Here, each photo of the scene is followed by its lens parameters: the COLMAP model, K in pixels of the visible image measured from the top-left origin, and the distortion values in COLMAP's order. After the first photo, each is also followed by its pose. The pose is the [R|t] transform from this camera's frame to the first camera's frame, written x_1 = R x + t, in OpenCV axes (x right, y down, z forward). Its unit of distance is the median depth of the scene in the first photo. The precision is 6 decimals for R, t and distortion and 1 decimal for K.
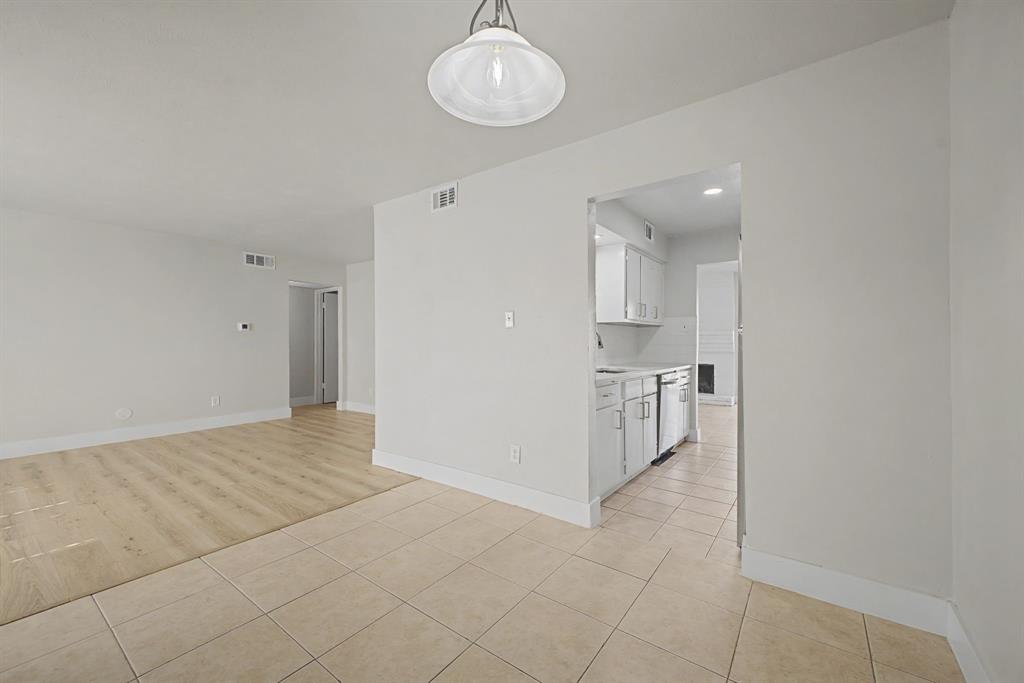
lens RADIAL K [[408.1, 0, 502.5], [0, 408.1, 339.8], [0, 0, 1]] dist [0.015480, -0.002793]
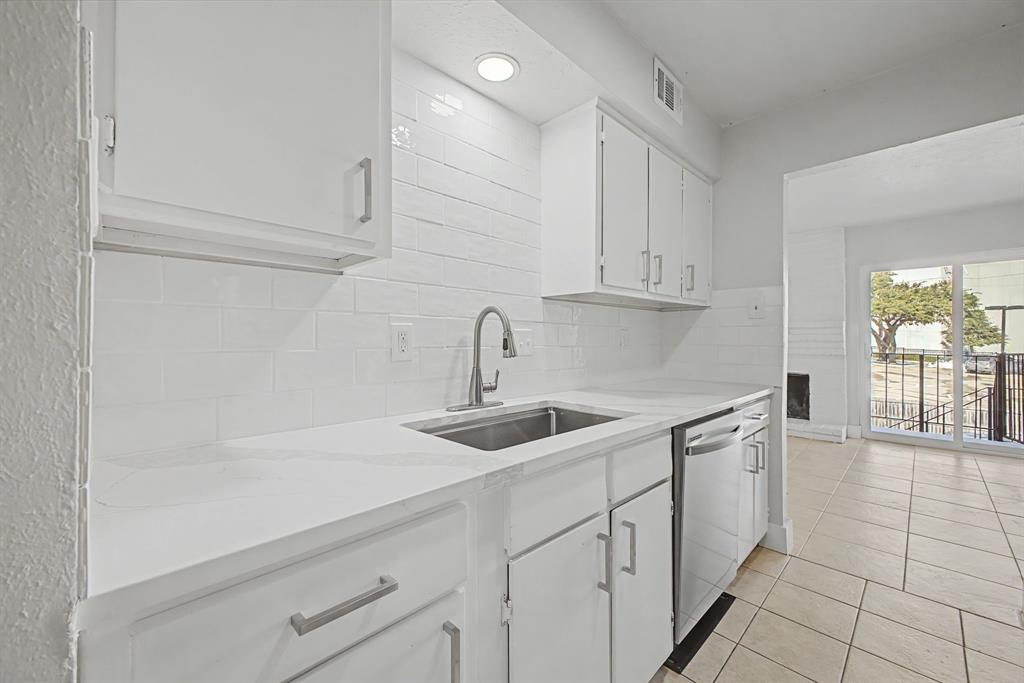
lens RADIAL K [[408.1, 0, 500.5], [0, 408.1, 336.3], [0, 0, 1]] dist [0.015480, -0.002793]
pose [[0.988951, -0.002625, -0.148221, 0.238284], [0.002436, 0.999996, -0.001457, 0.001823], [0.148224, 0.001080, 0.988953, 0.520854]]
